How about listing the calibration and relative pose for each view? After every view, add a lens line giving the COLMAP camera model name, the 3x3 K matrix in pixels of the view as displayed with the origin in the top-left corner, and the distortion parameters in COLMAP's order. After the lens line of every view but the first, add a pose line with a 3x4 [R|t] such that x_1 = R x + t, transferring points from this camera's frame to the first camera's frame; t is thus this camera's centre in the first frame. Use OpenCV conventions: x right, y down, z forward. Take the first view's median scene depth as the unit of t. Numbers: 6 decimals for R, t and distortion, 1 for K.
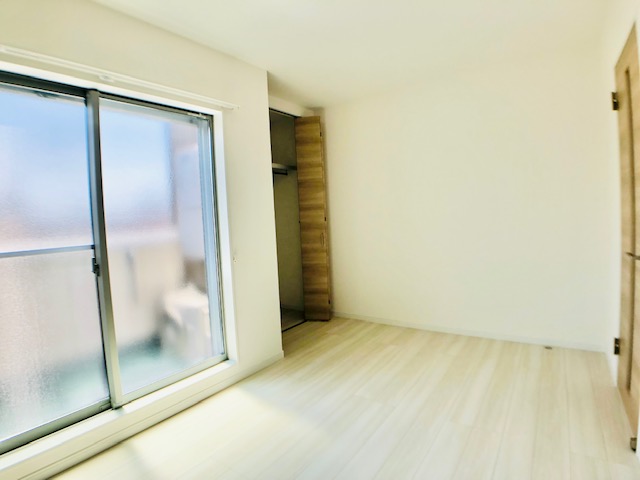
lens RADIAL K [[343.8, 0, 319.7], [0, 343.8, 233.2], [0, 0, 1]] dist [-0.107415, 0.016406]
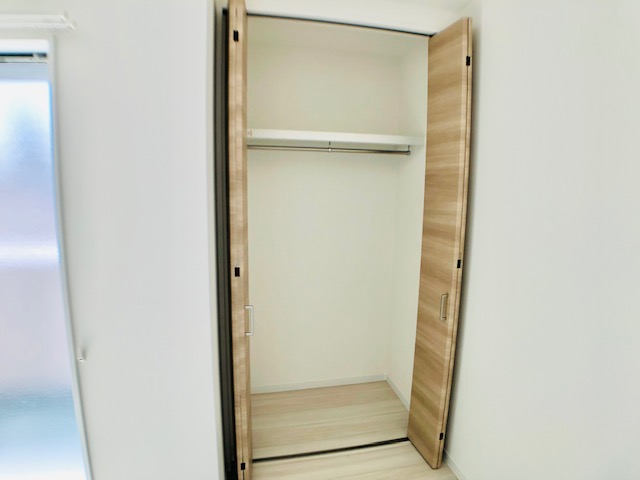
lens RADIAL K [[343.8, 0, 319.7], [0, 343.8, 233.2], [0, 0, 1]] dist [-0.107415, 0.016406]
pose [[0.724583, 0.147006, -0.673326, 0.166736], [-0.086014, 0.988637, 0.123286, -0.115717], [0.683799, -0.031415, 0.728994, 0.569842]]
